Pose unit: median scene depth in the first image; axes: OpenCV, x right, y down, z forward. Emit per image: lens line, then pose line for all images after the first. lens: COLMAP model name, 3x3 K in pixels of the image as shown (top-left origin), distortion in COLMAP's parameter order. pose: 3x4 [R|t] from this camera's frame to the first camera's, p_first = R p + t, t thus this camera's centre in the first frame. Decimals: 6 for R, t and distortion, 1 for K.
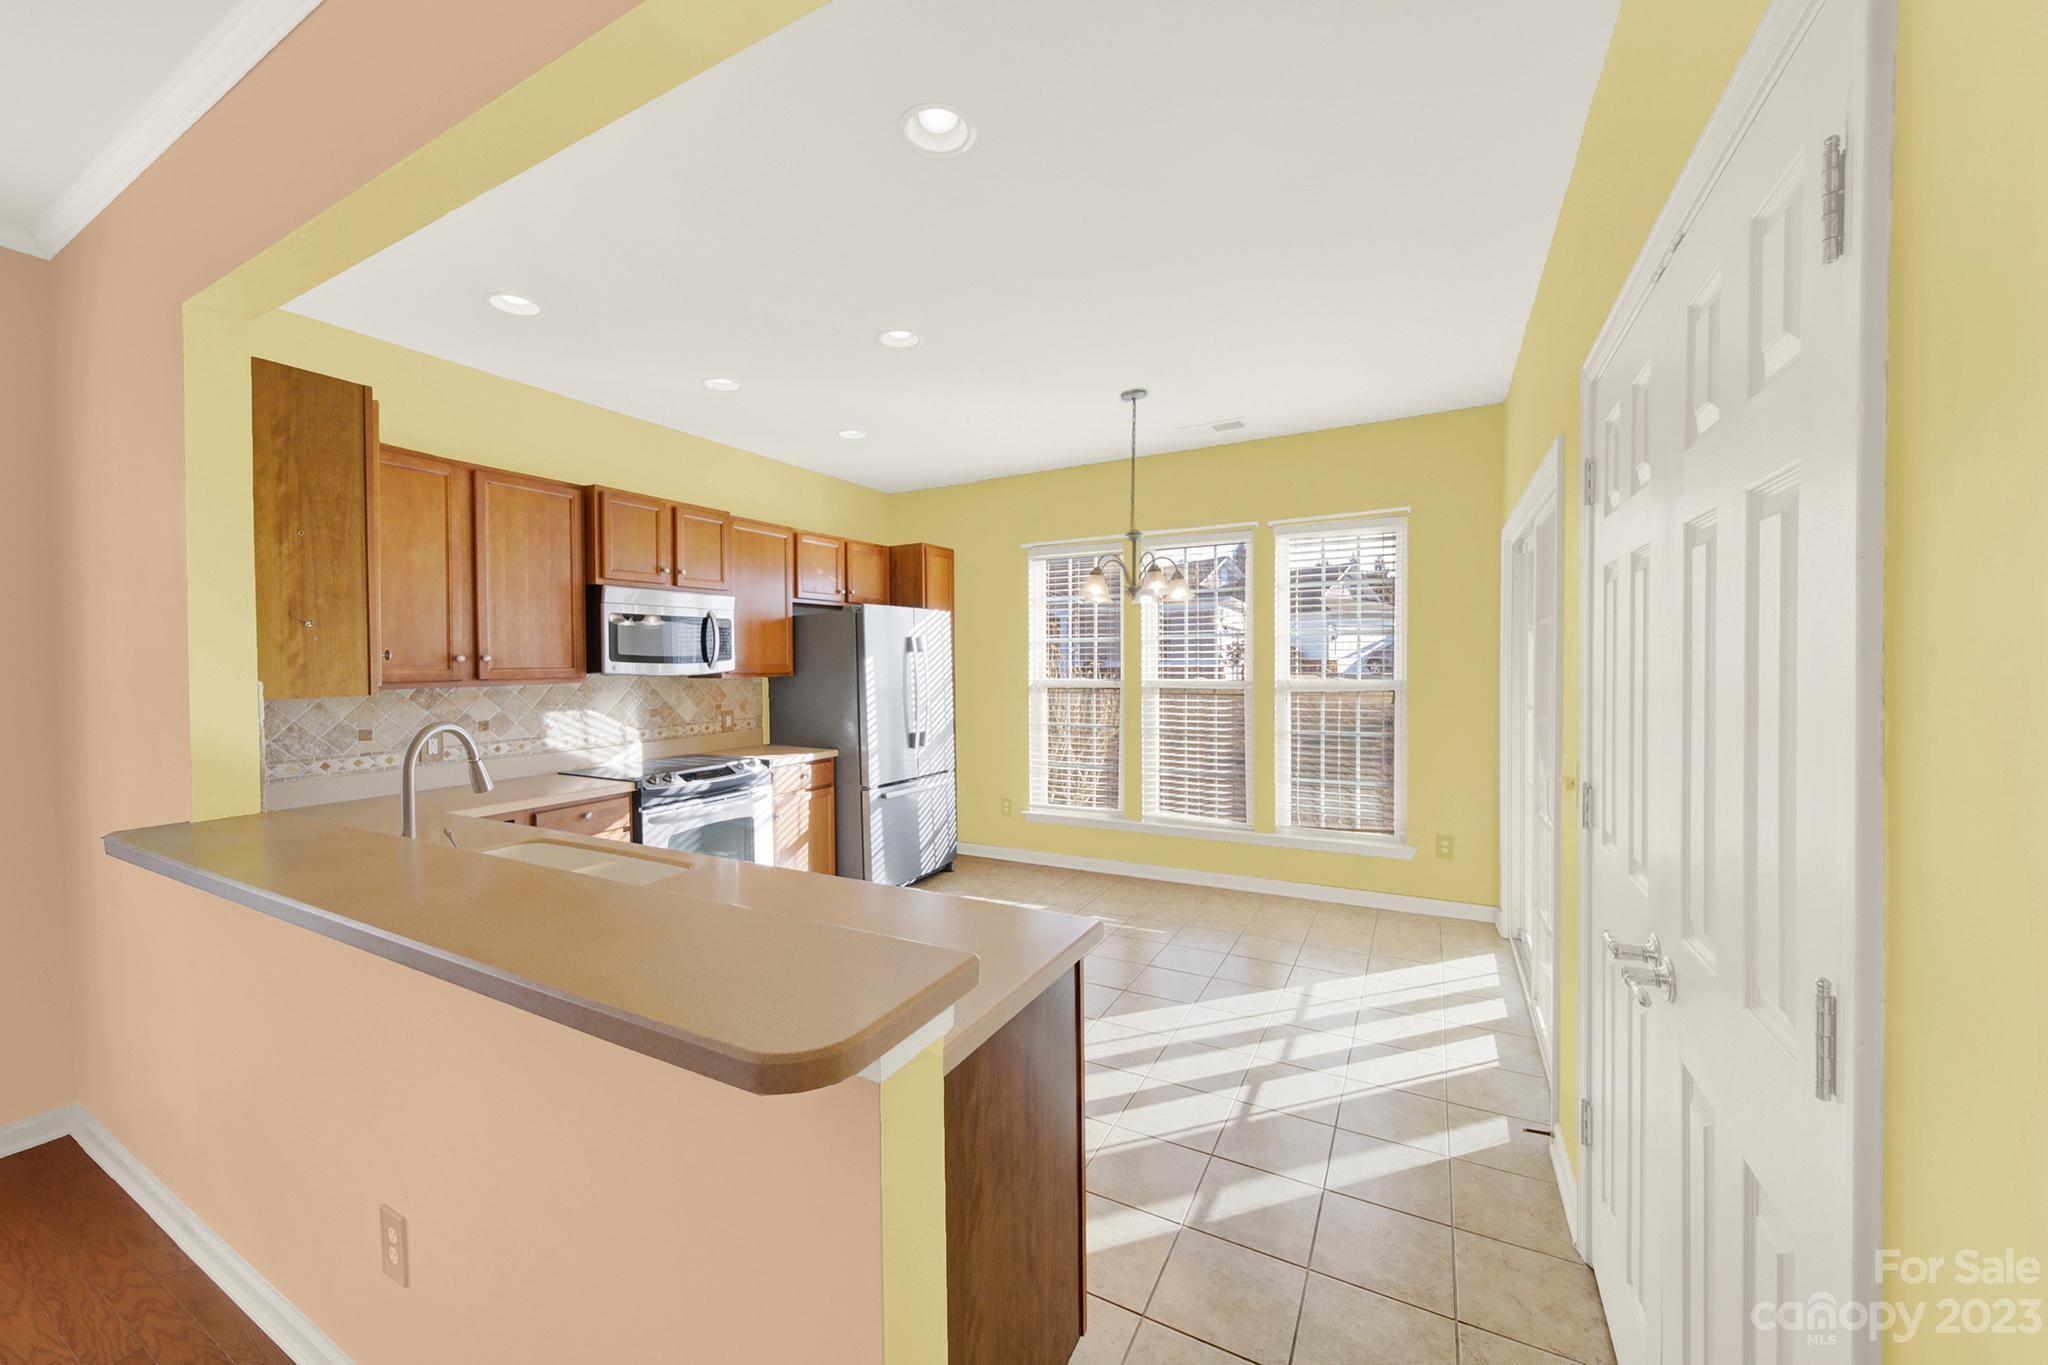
lens RADIAL K [[753.6, 0, 1015.7], [0, 753.6, 675.9], [0, 0, 1]] dist [0.000901, -0.000123]
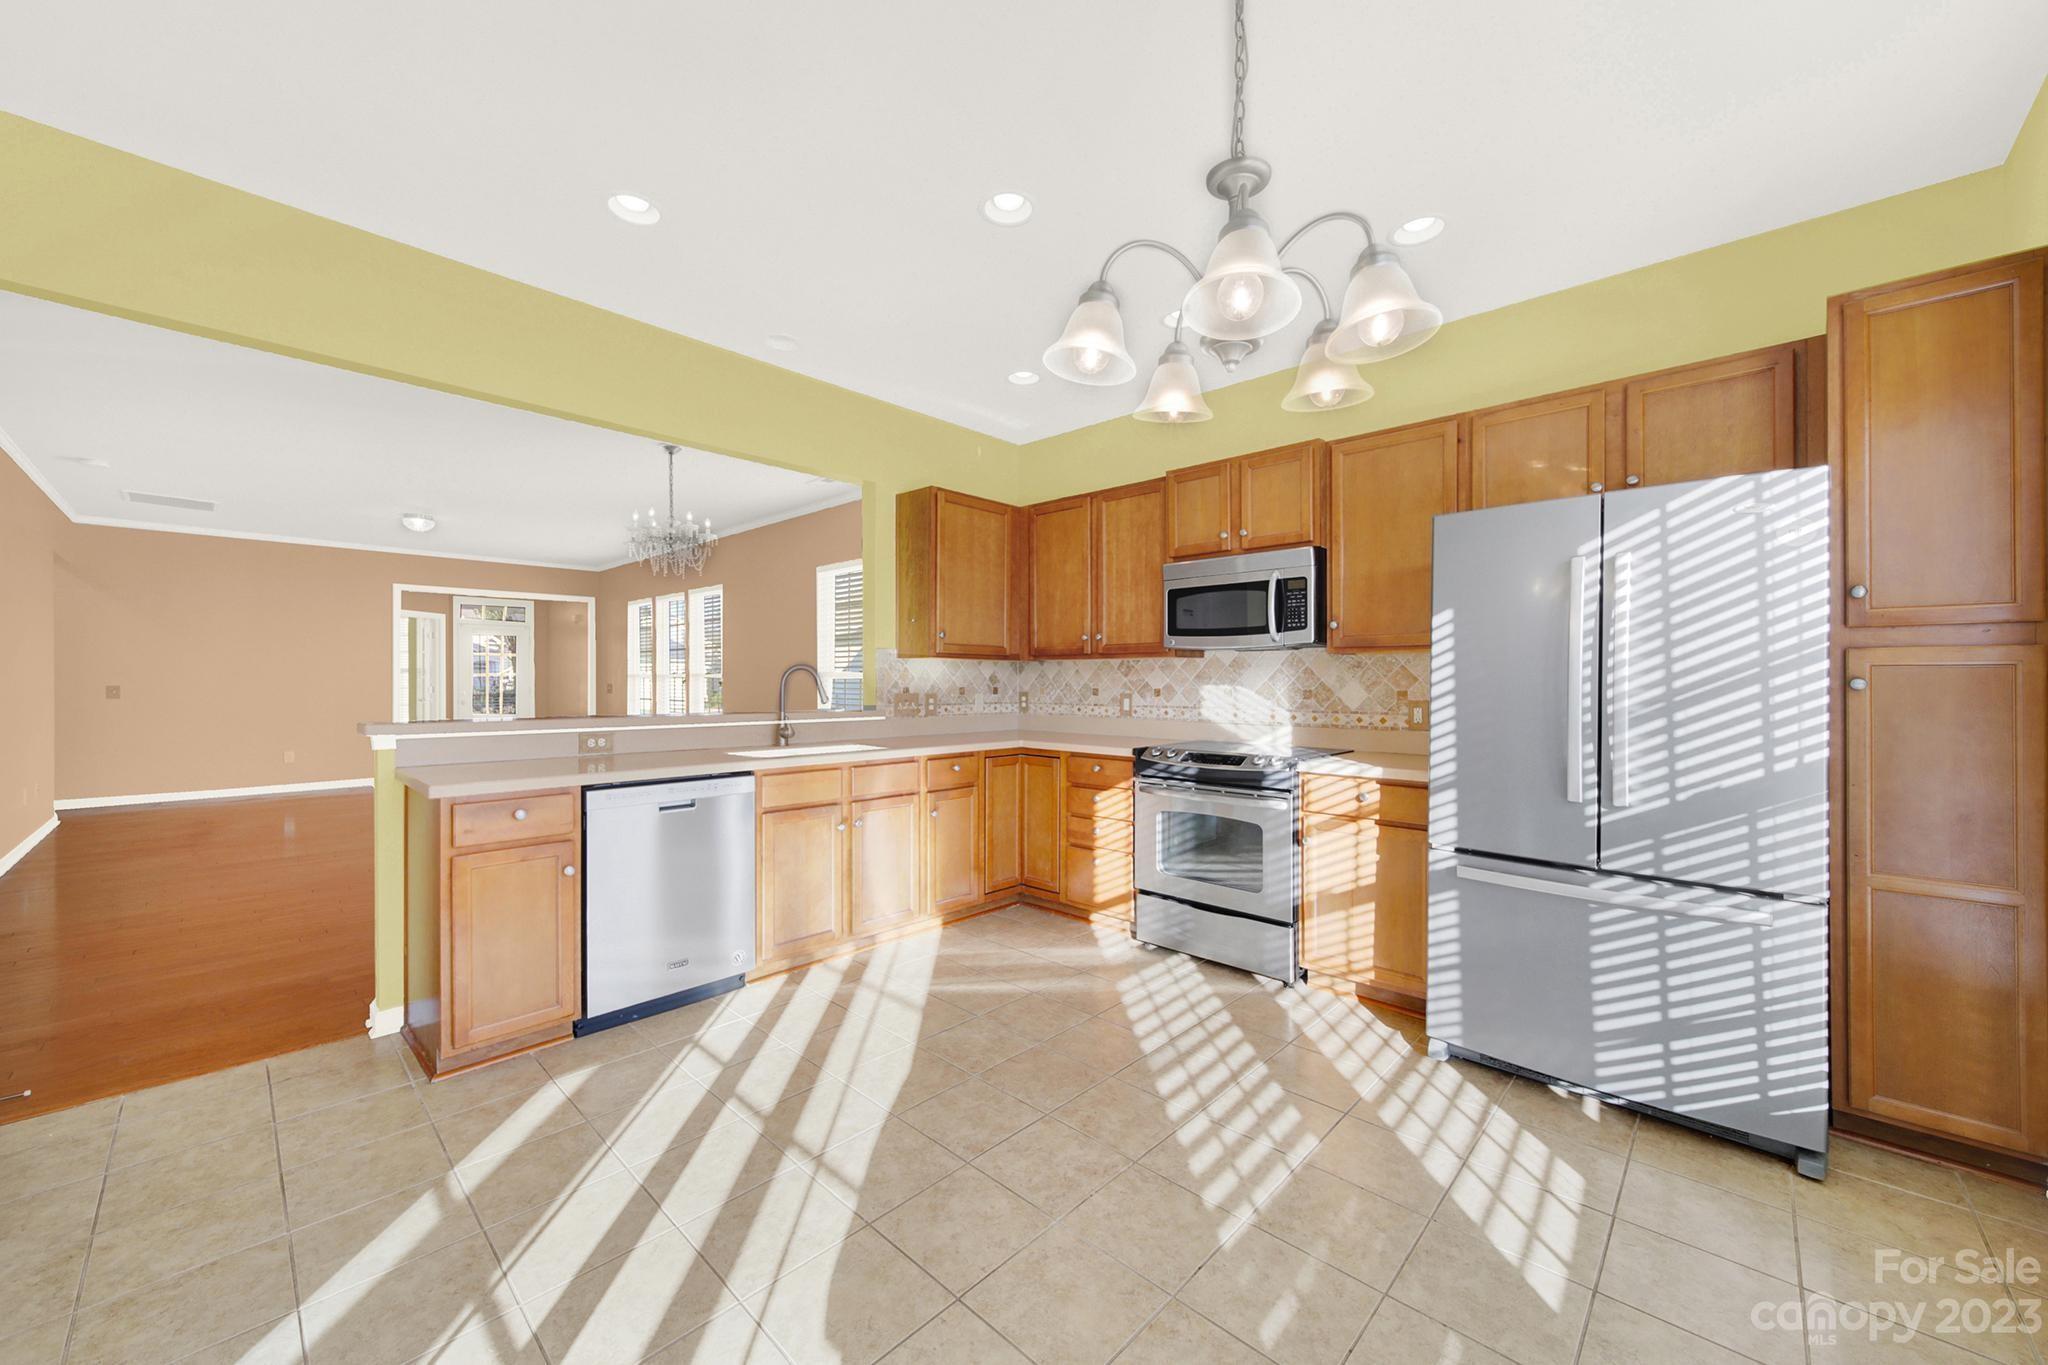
lens RADIAL K [[753.6, 0, 1019.2], [0, 753.6, 681.2], [0, 0, 1]] dist [0.000901, -0.000123]
pose [[-0.253551, 0.013633, -0.967226, 0.480353], [-0.019559, 0.999624, 0.019217, 0.024903], [0.967124, 0.023790, -0.253189, 0.955213]]
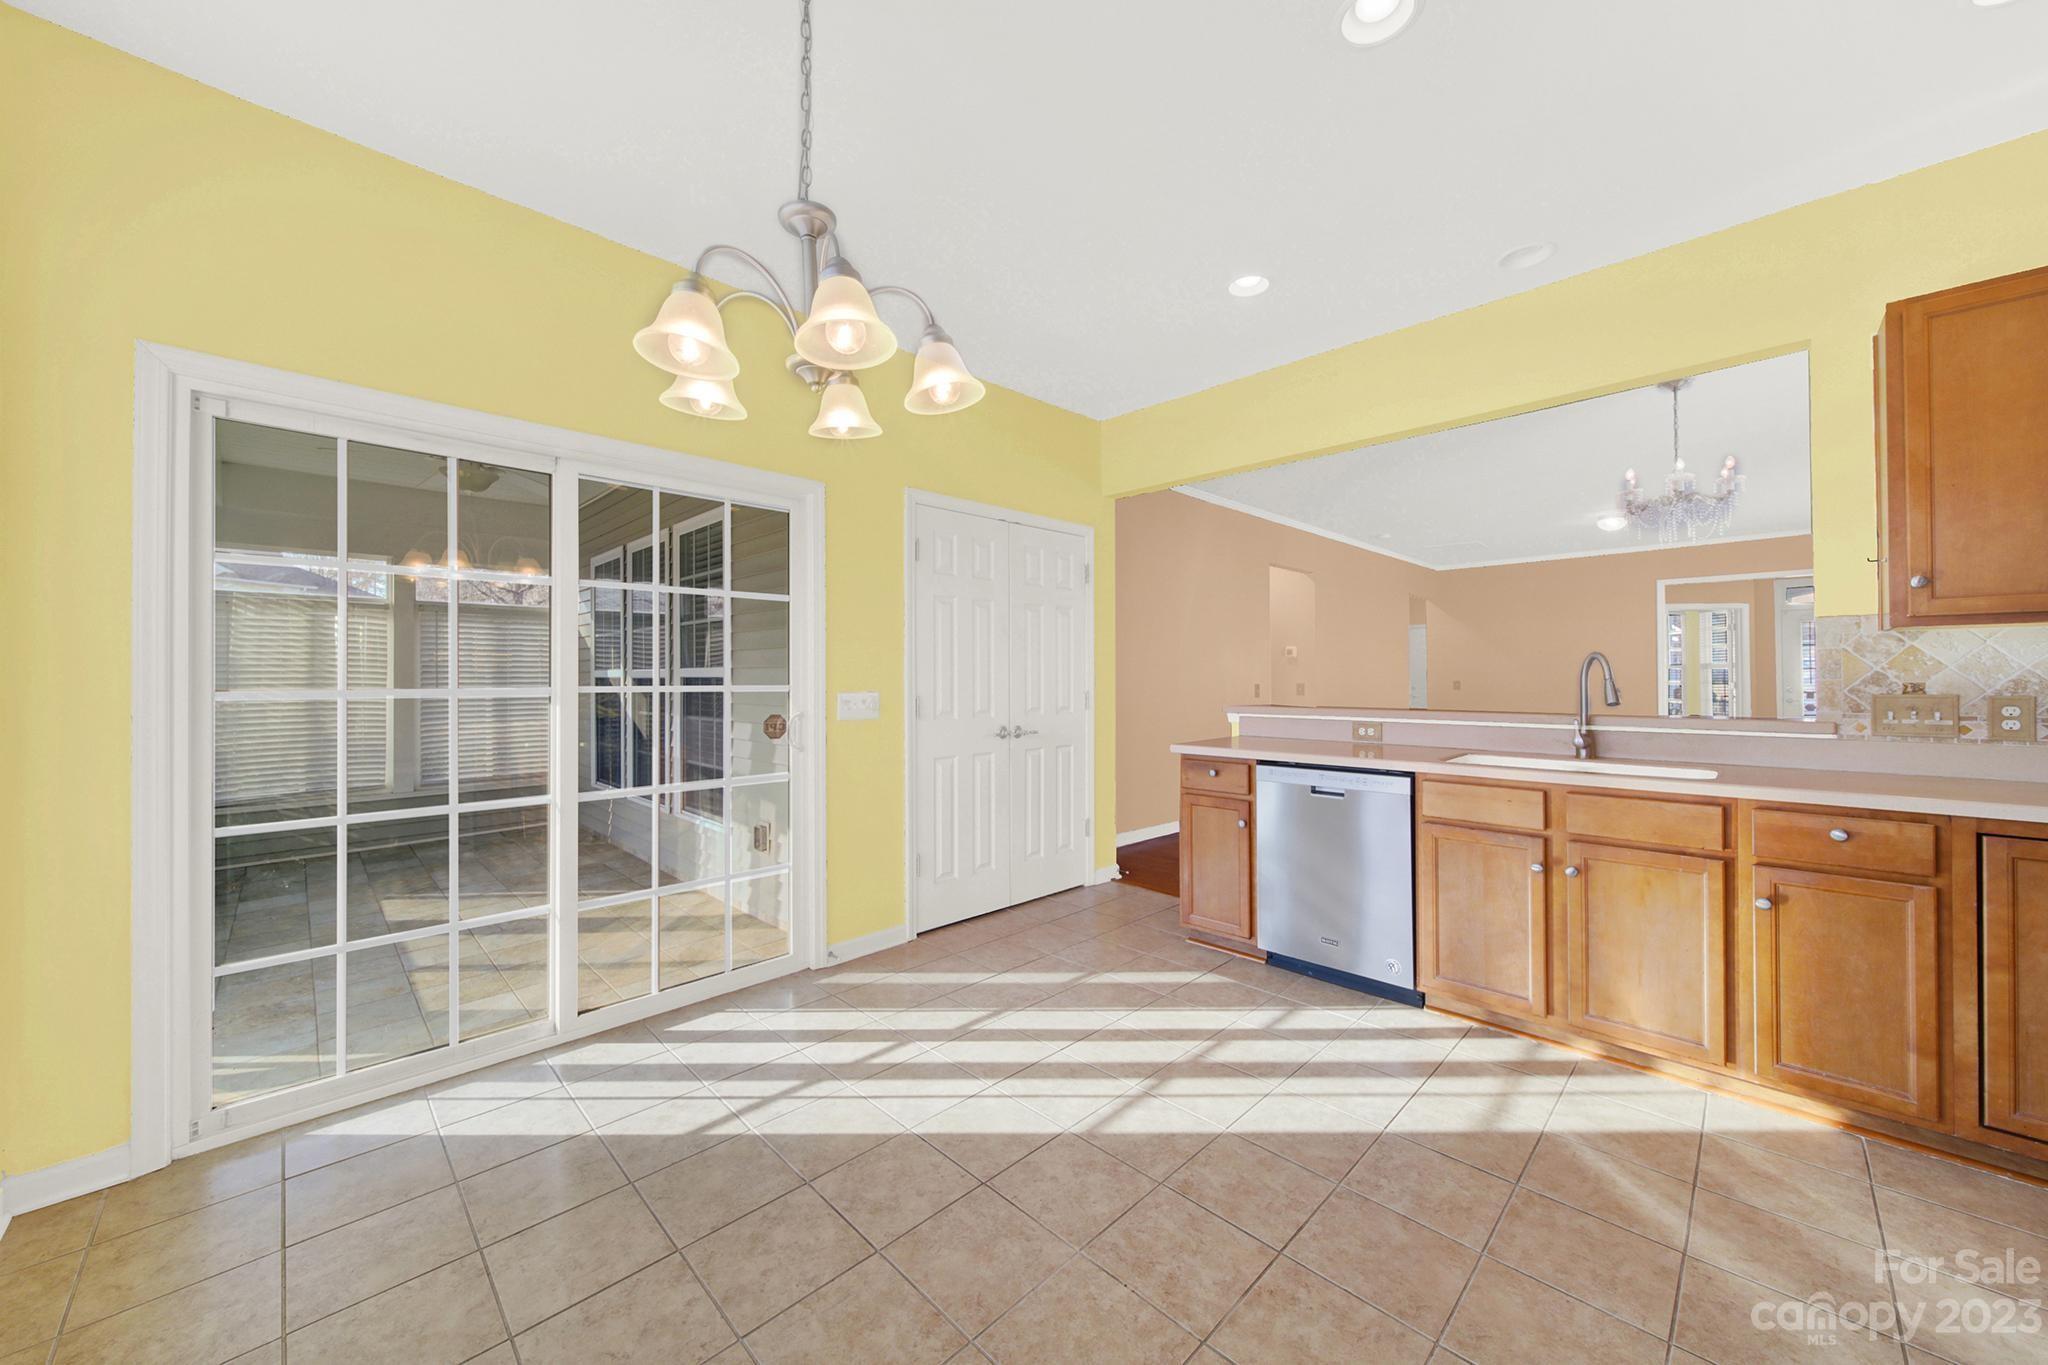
lens RADIAL K [[753.6, 0, 1030.2], [0, 753.6, 673.8], [0, 0, 1]] dist [0.000901, -0.000123]
pose [[-0.962069, 0.019324, 0.272121, -0.041458], [0.023164, 0.999672, 0.010905, 0.028295], [-0.271821, 0.016795, -0.962201, 1.272277]]
